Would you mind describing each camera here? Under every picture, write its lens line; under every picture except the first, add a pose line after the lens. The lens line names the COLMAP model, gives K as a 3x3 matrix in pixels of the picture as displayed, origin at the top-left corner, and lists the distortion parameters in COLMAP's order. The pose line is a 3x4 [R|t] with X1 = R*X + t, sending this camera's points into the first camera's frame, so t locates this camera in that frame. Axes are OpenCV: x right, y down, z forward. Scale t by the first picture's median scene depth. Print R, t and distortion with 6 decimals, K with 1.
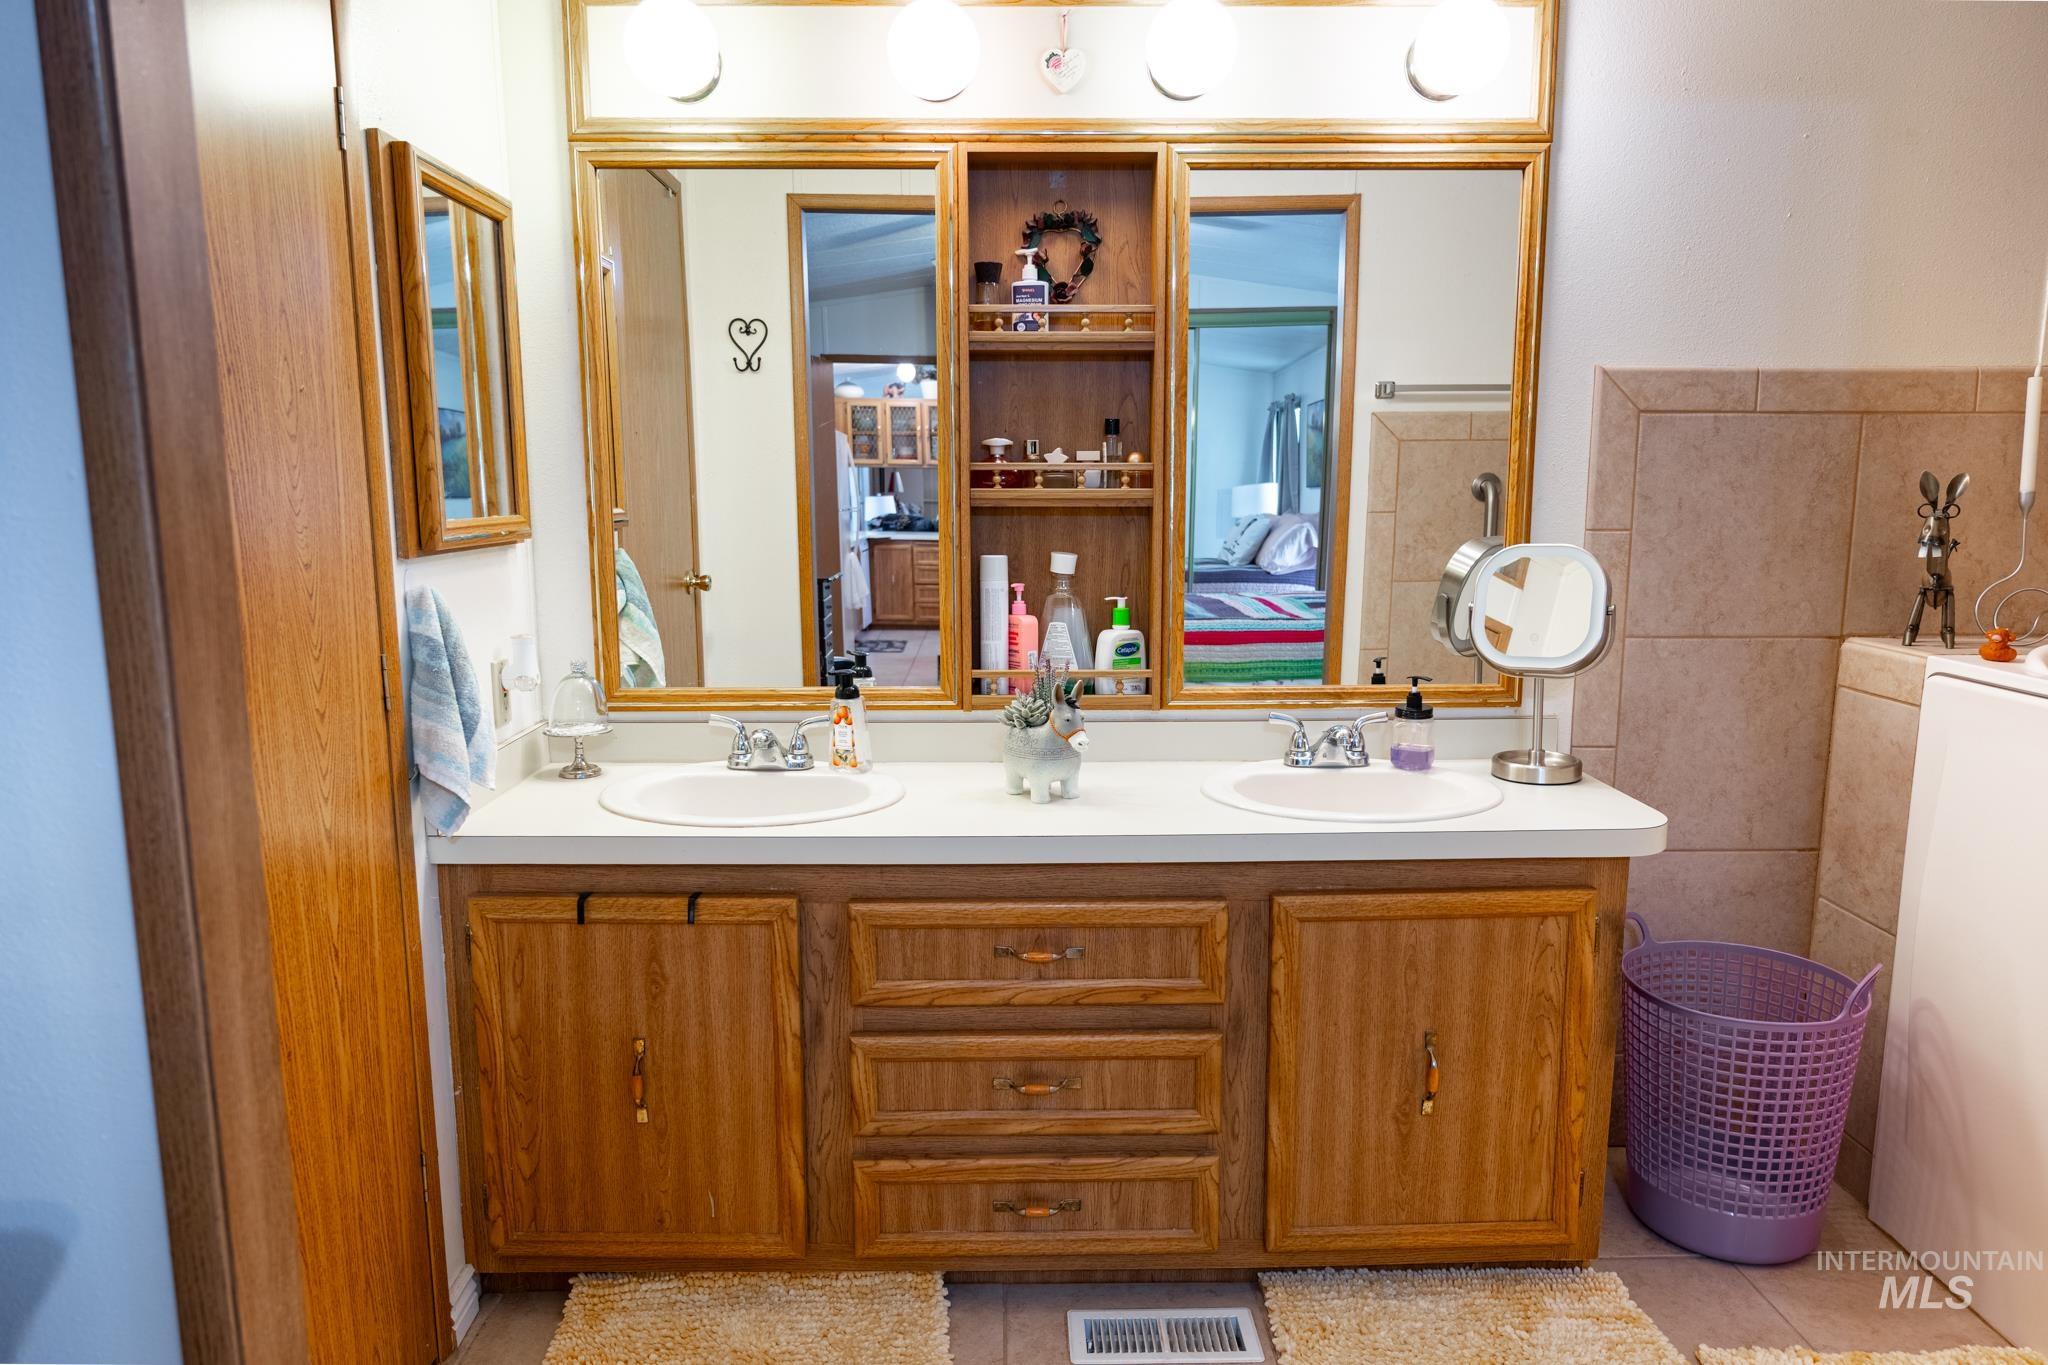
lens RADIAL K [[1375.7, 0, 1014.5], [0, 1375.7, 691.6], [0, 0, 1]] dist [-0.010445, 0.002659]
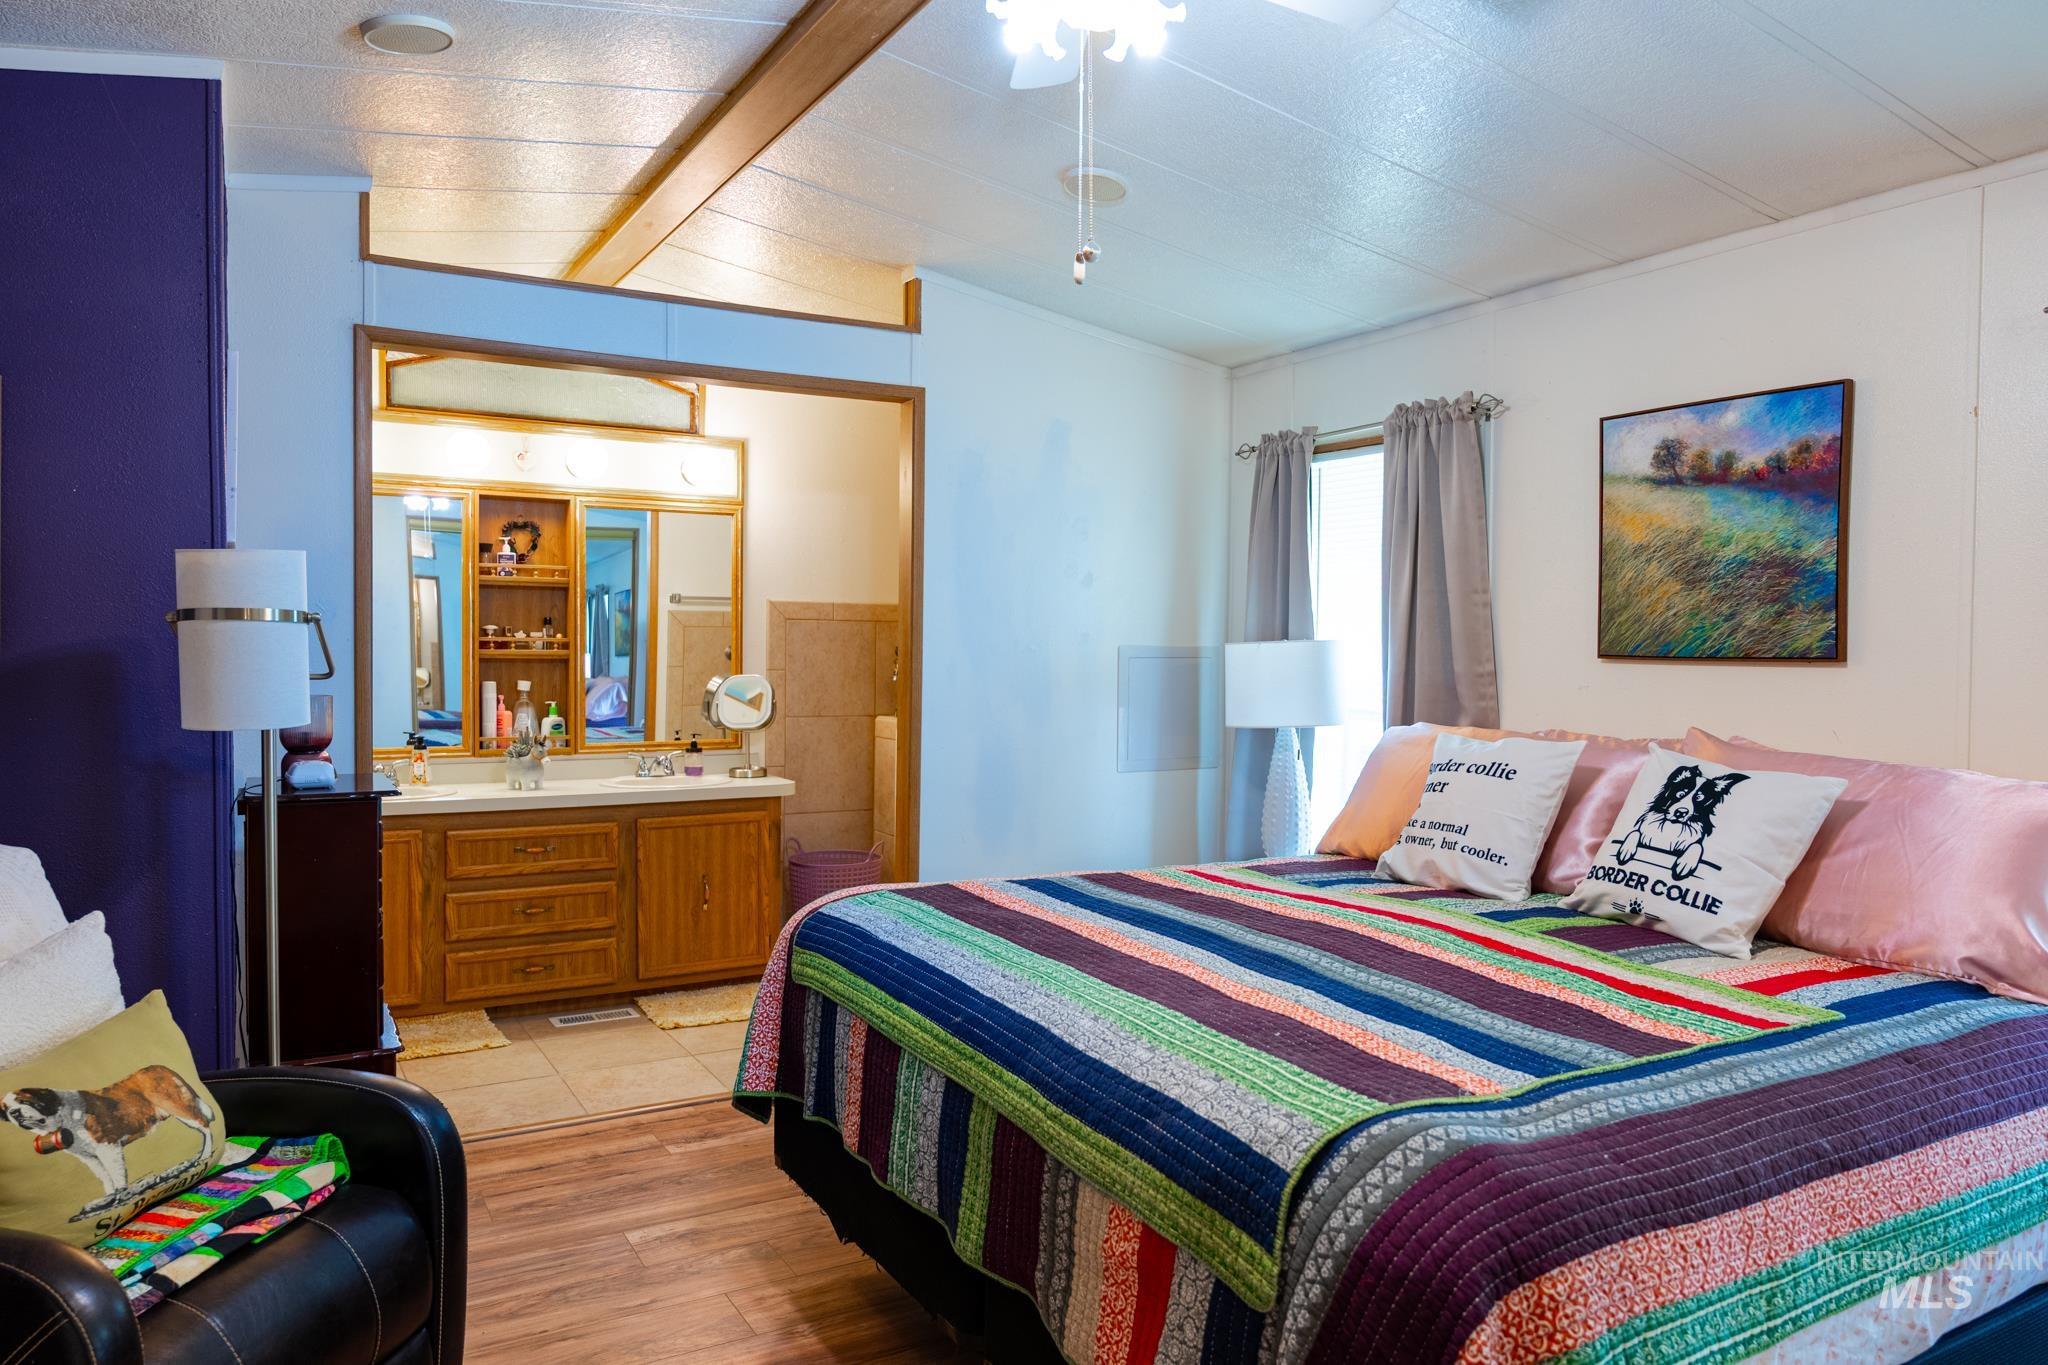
lens RADIAL K [[1375.7, 0, 1021.3], [0, 1375.7, 678.7], [0, 0, 1]] dist [-0.010445, 0.002659]
pose [[0.874192, -0.000492, 0.485581, -0.324065], [0.065678, 0.990930, -0.117238, 0.193722], [-0.481119, 0.134380, 0.866295, -1.187683]]
